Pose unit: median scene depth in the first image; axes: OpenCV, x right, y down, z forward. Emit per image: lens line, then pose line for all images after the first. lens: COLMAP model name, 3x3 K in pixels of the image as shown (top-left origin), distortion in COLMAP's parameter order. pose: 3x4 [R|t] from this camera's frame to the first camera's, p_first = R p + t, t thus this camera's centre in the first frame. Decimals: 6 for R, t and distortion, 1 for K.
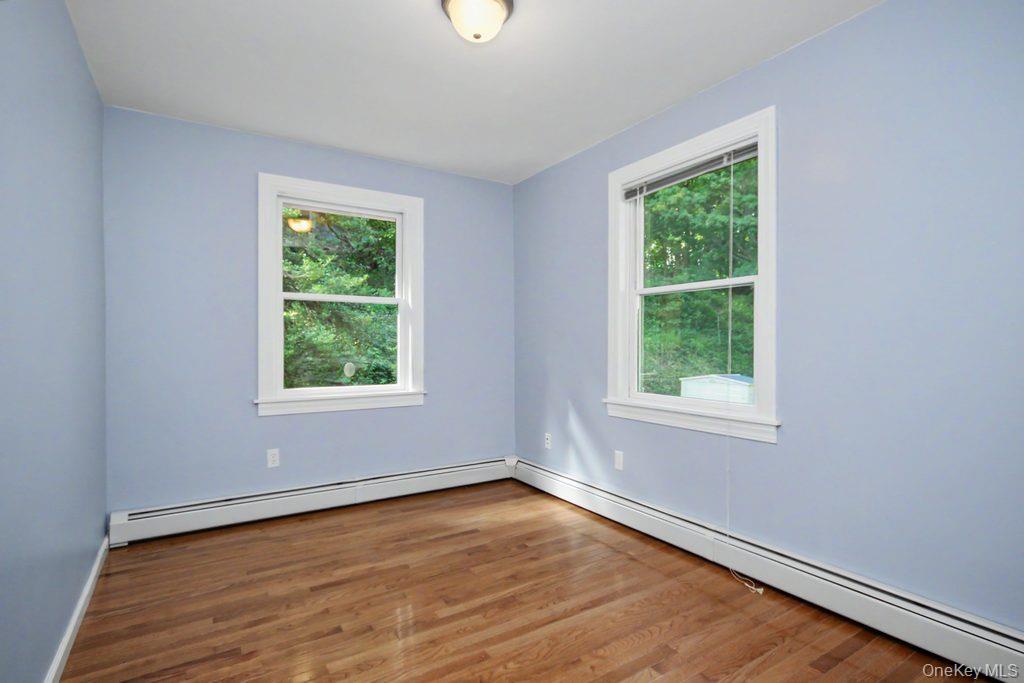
lens RADIAL K [[504.7, 0, 515.0], [0, 504.7, 345.0], [0, 0, 1]] dist [-0.001233, 0.000781]
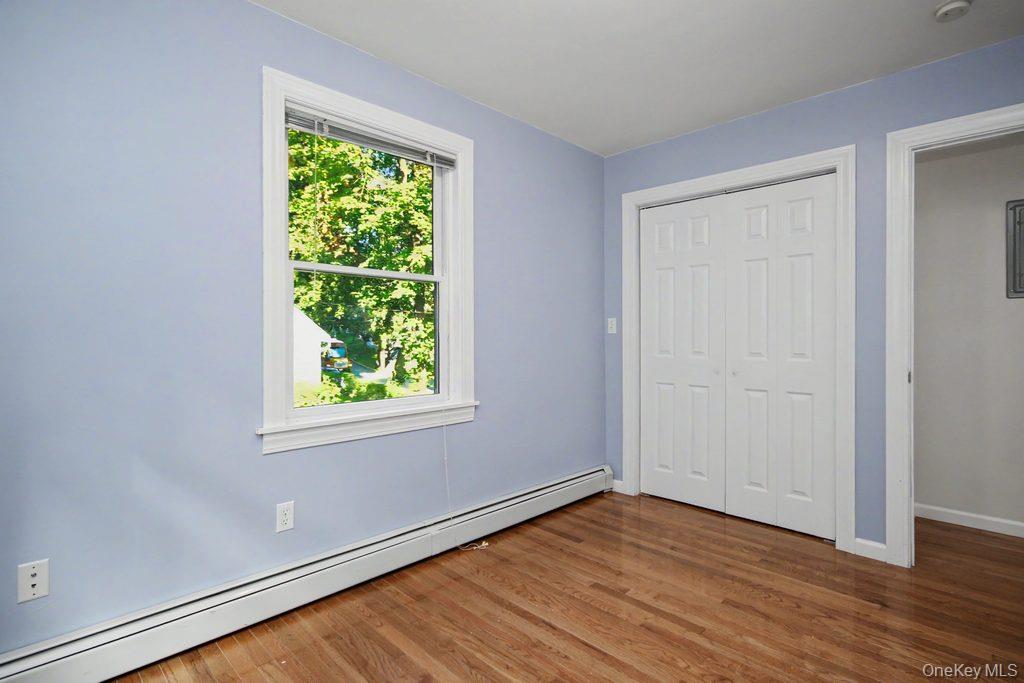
lens RADIAL K [[504.7, 0, 516.2], [0, 504.7, 336.1], [0, 0, 1]] dist [-0.001233, 0.000781]
pose [[-0.227764, -0.001686, 0.973715, -0.648242], [-0.001507, 0.999998, 0.001379, -0.009031], [-0.973715, -0.001154, -0.227766, 1.109008]]
